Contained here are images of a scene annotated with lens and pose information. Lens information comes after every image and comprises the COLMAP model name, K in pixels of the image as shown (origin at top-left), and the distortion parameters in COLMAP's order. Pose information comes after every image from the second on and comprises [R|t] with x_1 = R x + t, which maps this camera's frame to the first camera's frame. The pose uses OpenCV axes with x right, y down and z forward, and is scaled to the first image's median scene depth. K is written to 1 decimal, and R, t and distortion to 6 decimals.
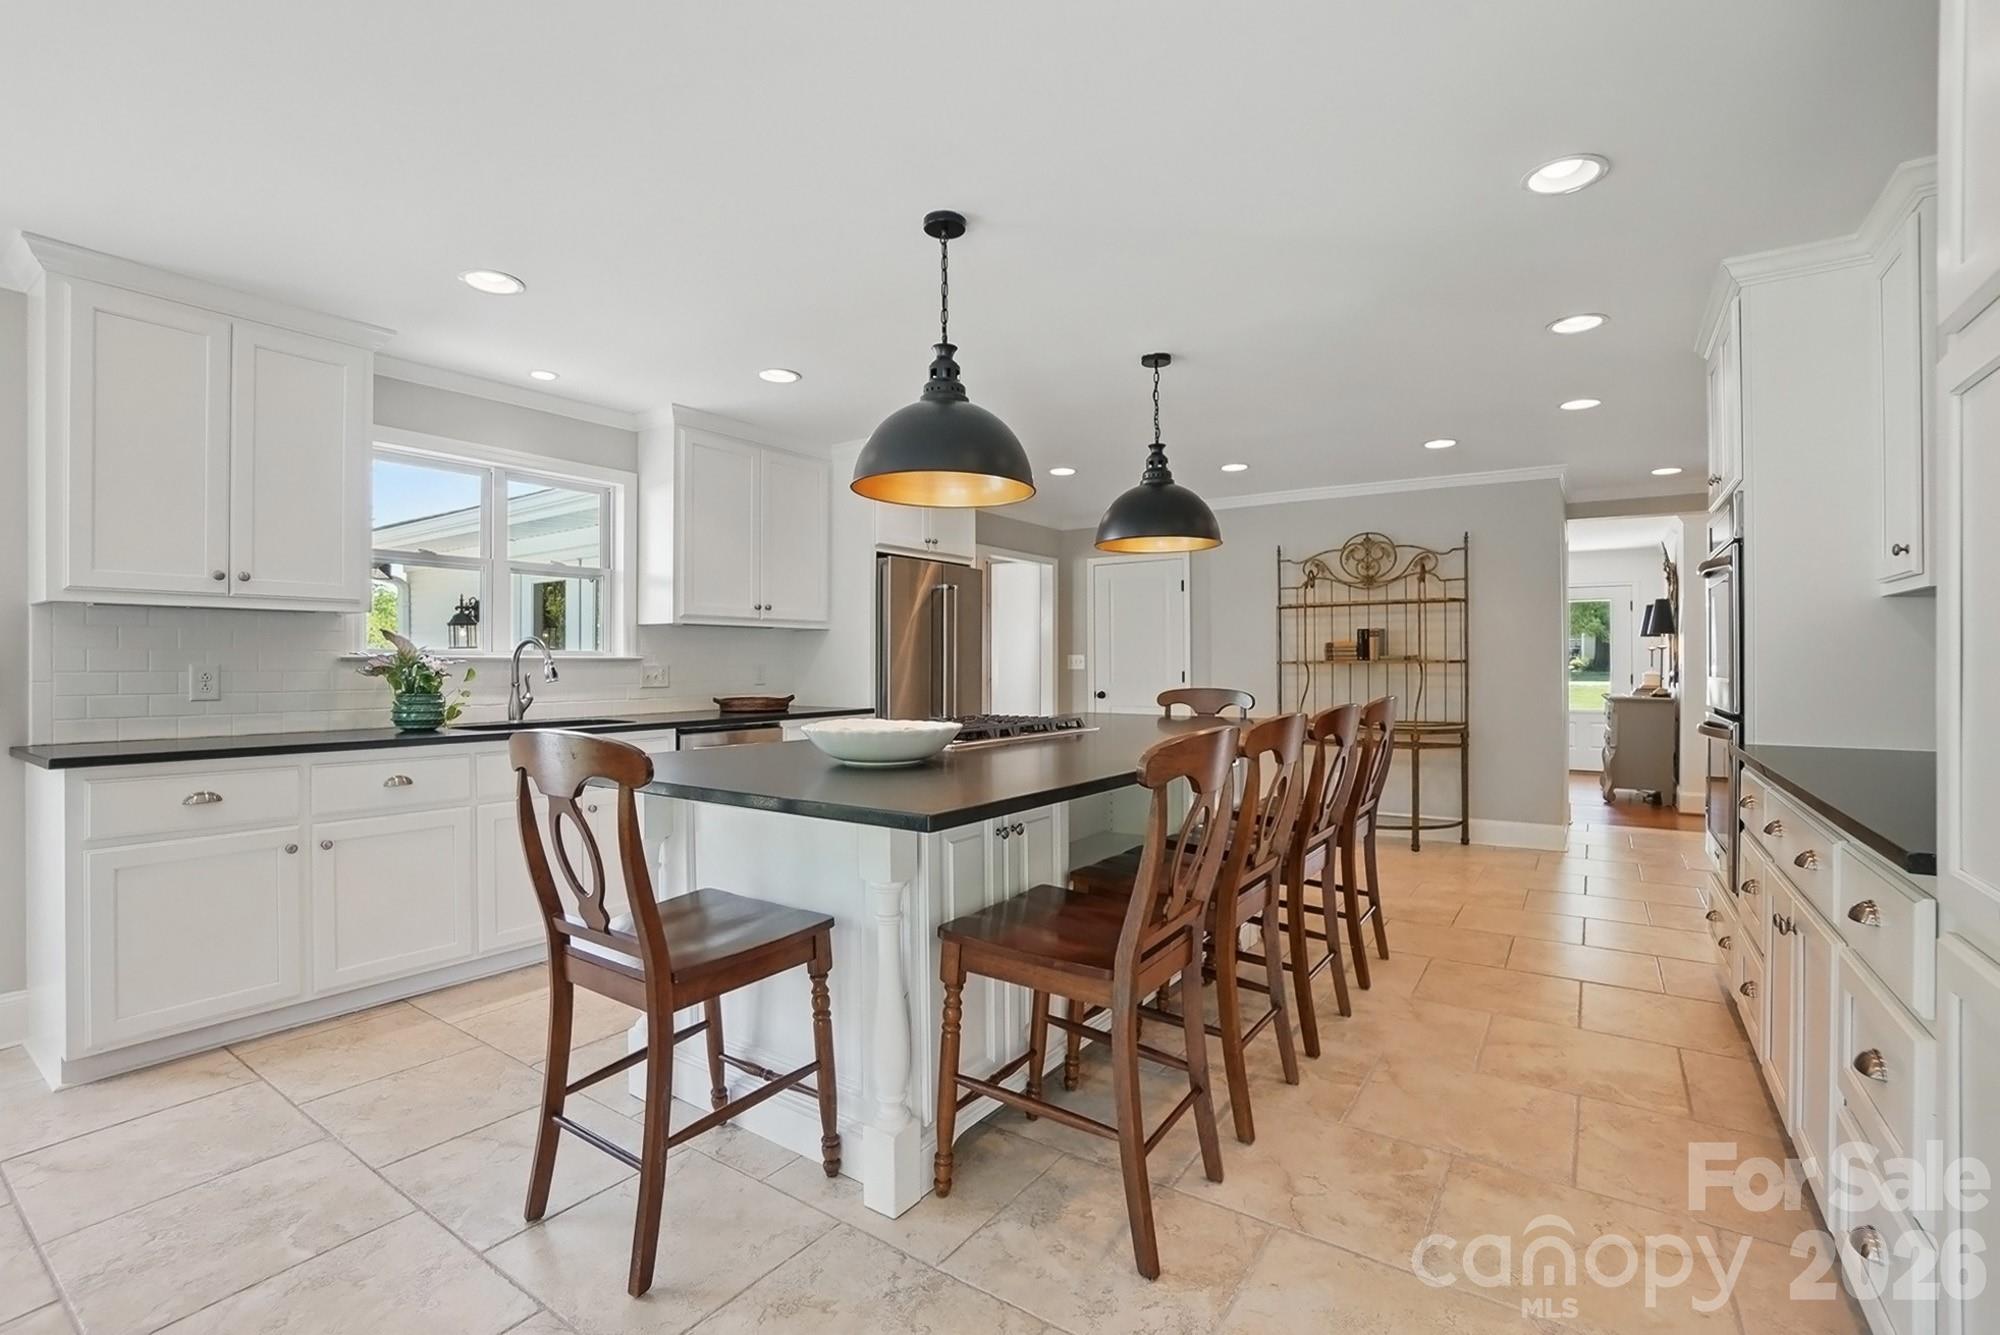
lens RADIAL K [[893.8, 0, 1002.4], [0, 893.8, 666.8], [0, 0, 1]] dist [-0.041881, 0.007788]
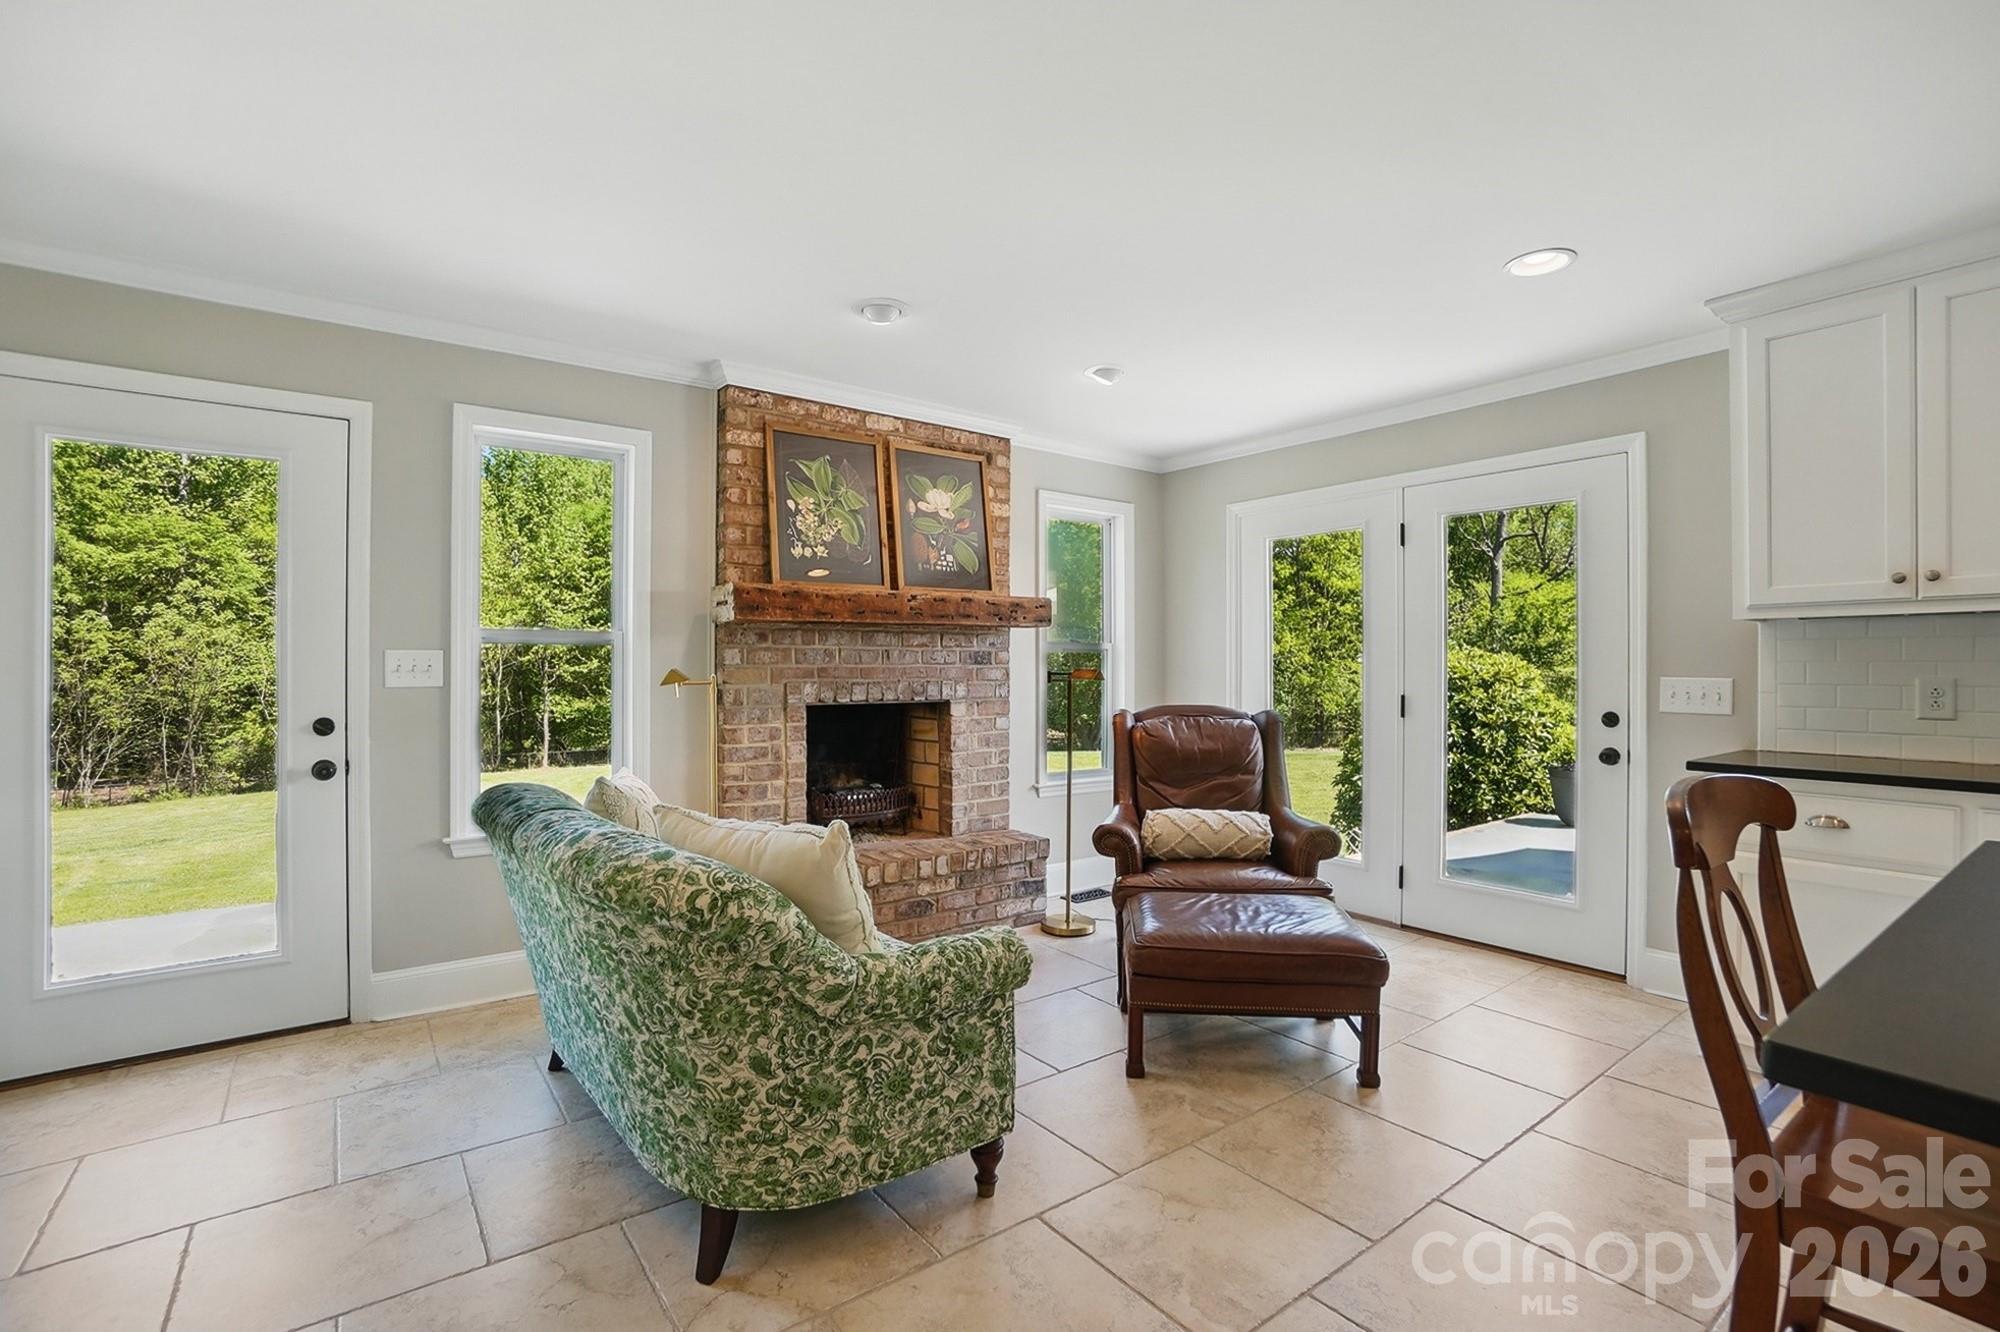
lens RADIAL K [[893.8, 0, 972.6], [0, 893.8, 671.8], [0, 0, 1]] dist [-0.041881, 0.007788]
pose [[-0.353617, 0.004017, -0.935382, 0.145014], [-0.000438, 0.999990, 0.004460, -0.007655], [0.935390, 0.001987, -0.353612, 0.245590]]
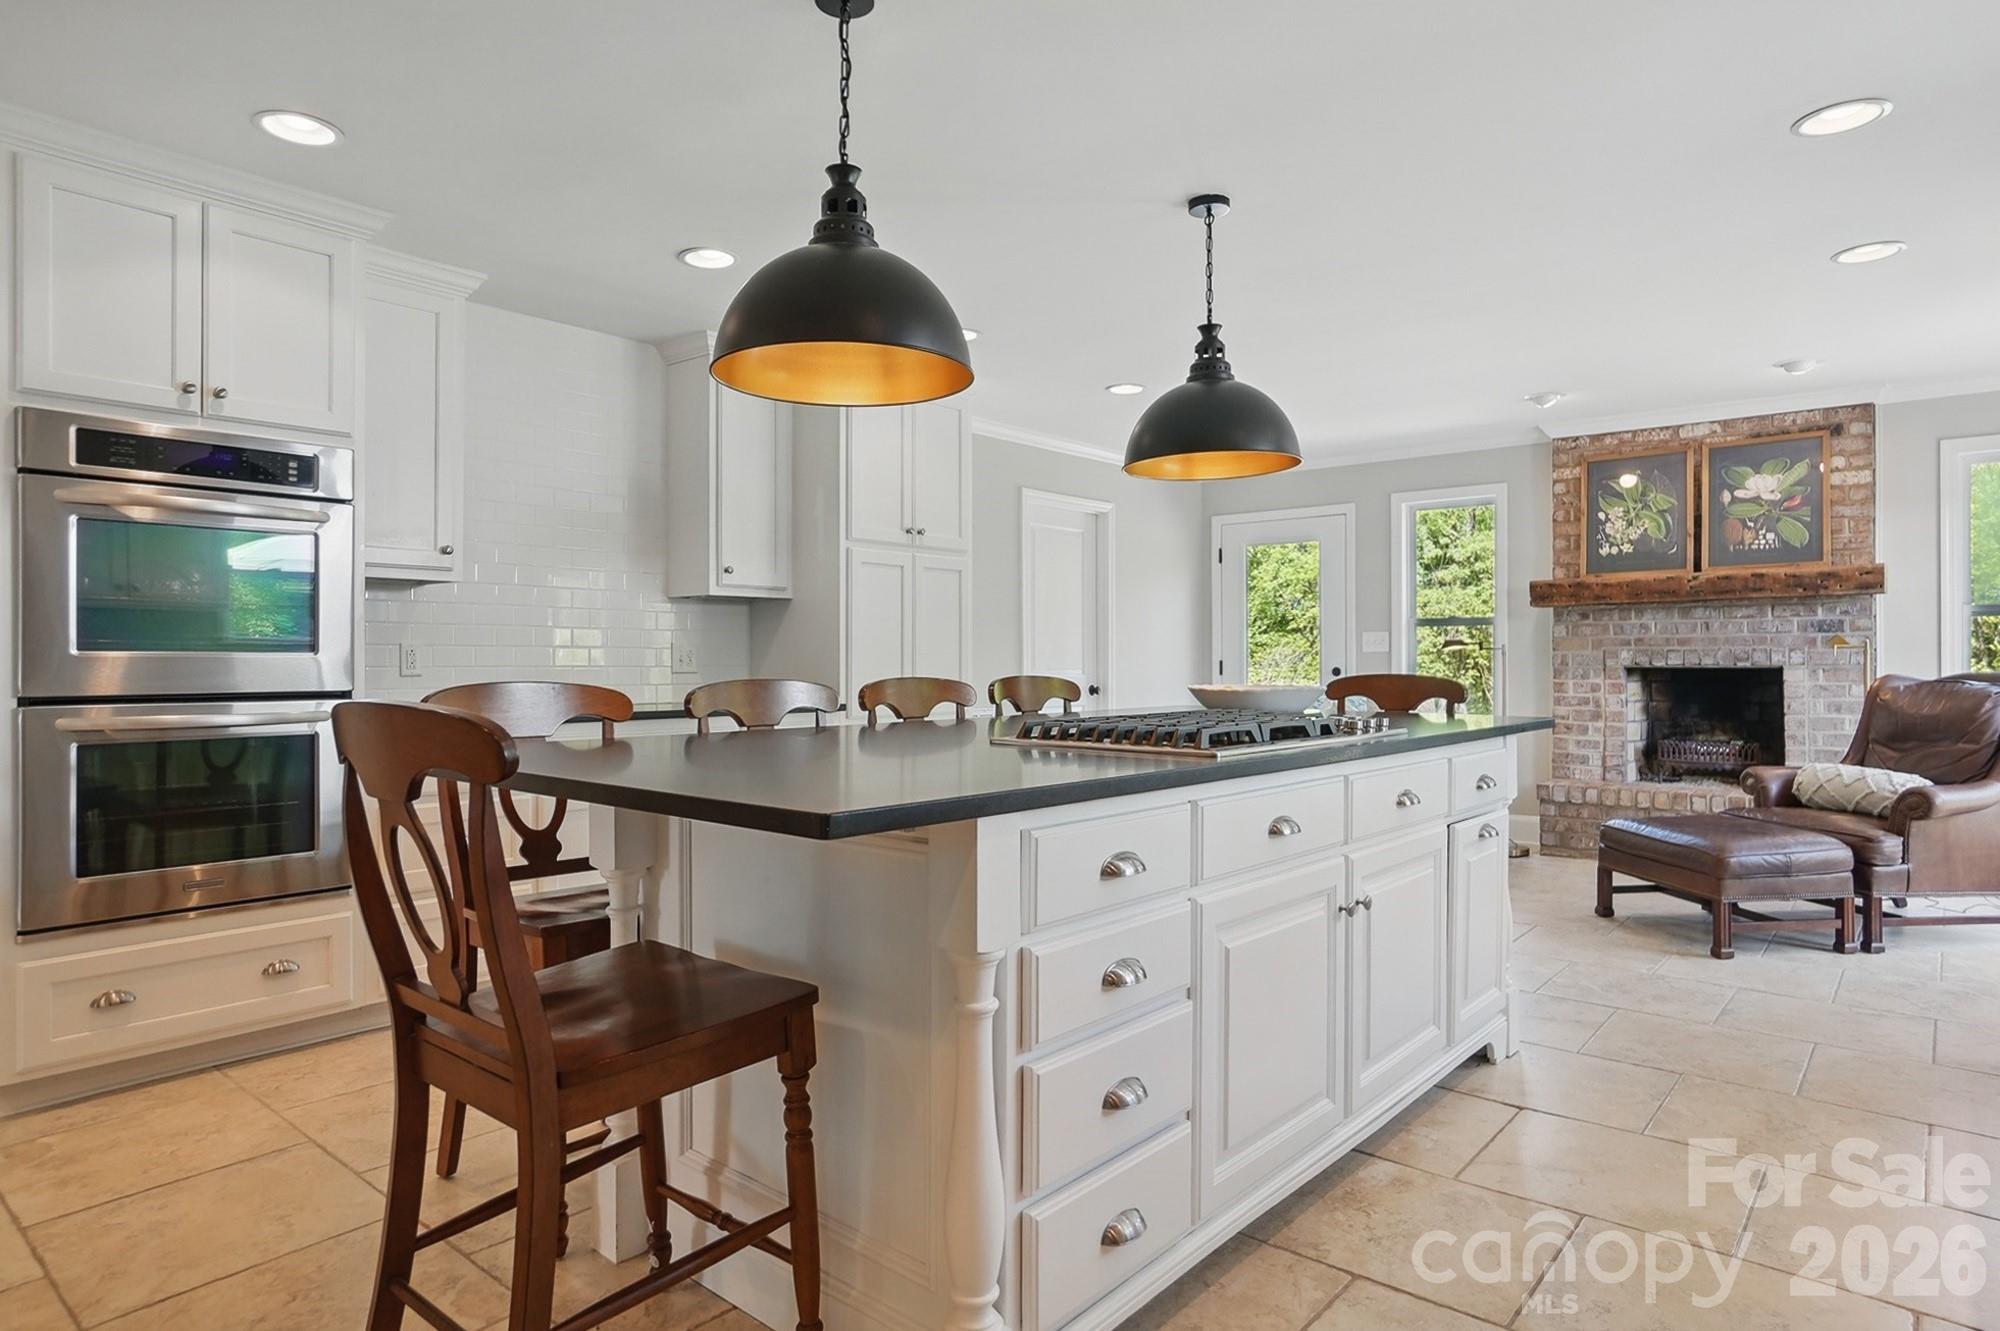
lens RADIAL K [[1135.4, 0, 1004.9], [0, 1135.4, 656.0], [0, 0, 1]] dist [-0.012753, 0.014217]
pose [[-0.993442, 0.003037, 0.114299, 0.011705], [0.002969, 0.999995, -0.000765, 0.012030], [-0.114300, -0.000420, -0.993446, 1.215617]]
